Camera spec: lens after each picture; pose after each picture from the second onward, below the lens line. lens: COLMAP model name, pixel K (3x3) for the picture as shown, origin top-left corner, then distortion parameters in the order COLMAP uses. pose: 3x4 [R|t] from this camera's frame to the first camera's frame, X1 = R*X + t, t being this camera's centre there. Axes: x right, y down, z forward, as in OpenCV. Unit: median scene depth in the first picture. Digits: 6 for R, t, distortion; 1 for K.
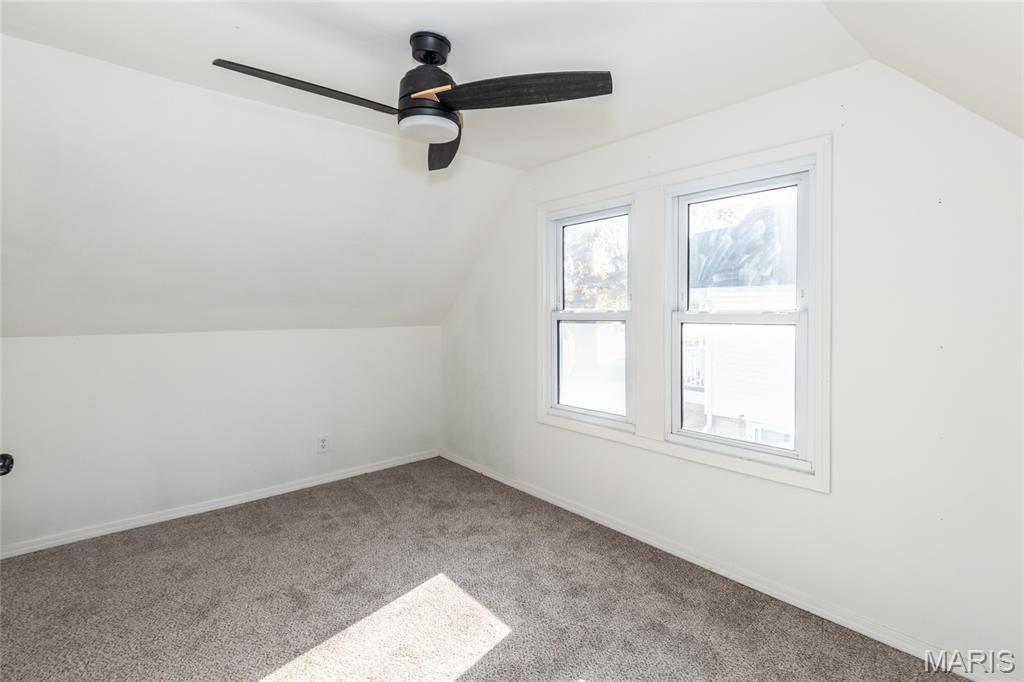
lens RADIAL K [[483.4, 0, 506.3], [0, 483.4, 340.7], [0, 0, 1]] dist [-0.005672, 0.000187]
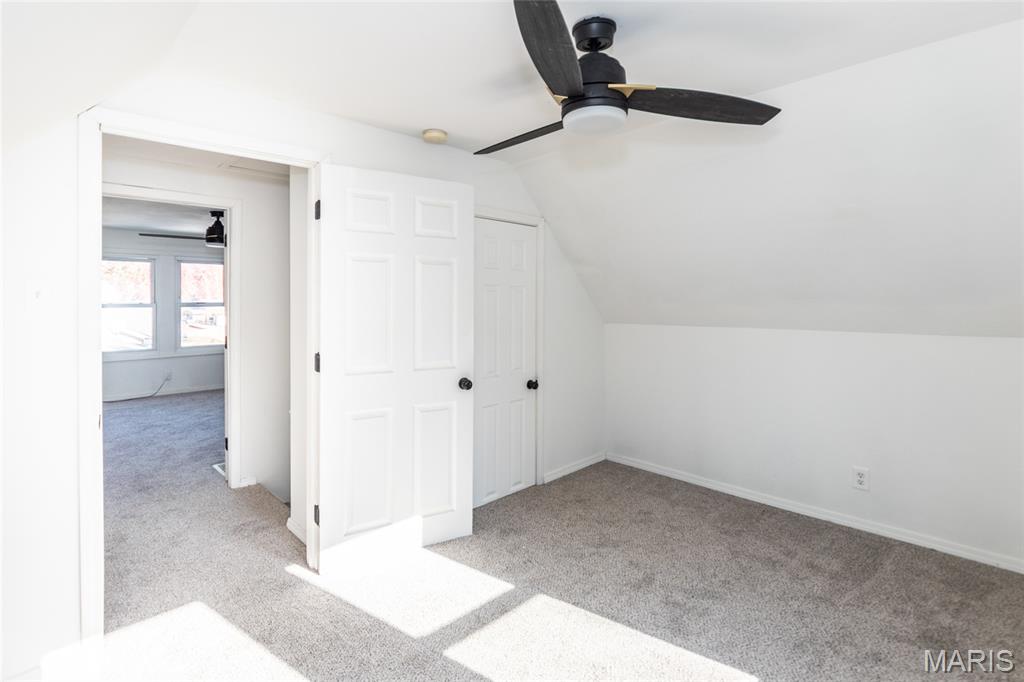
lens RADIAL K [[483.4, 0, 512.4], [0, 483.4, 308.9], [0, 0, 1]] dist [-0.005672, 0.000187]
pose [[0.074592, 0.020328, -0.997007, 0.457219], [-0.068237, 0.997553, 0.015234, -0.047003], [0.994877, 0.066897, 0.075797, 0.456659]]
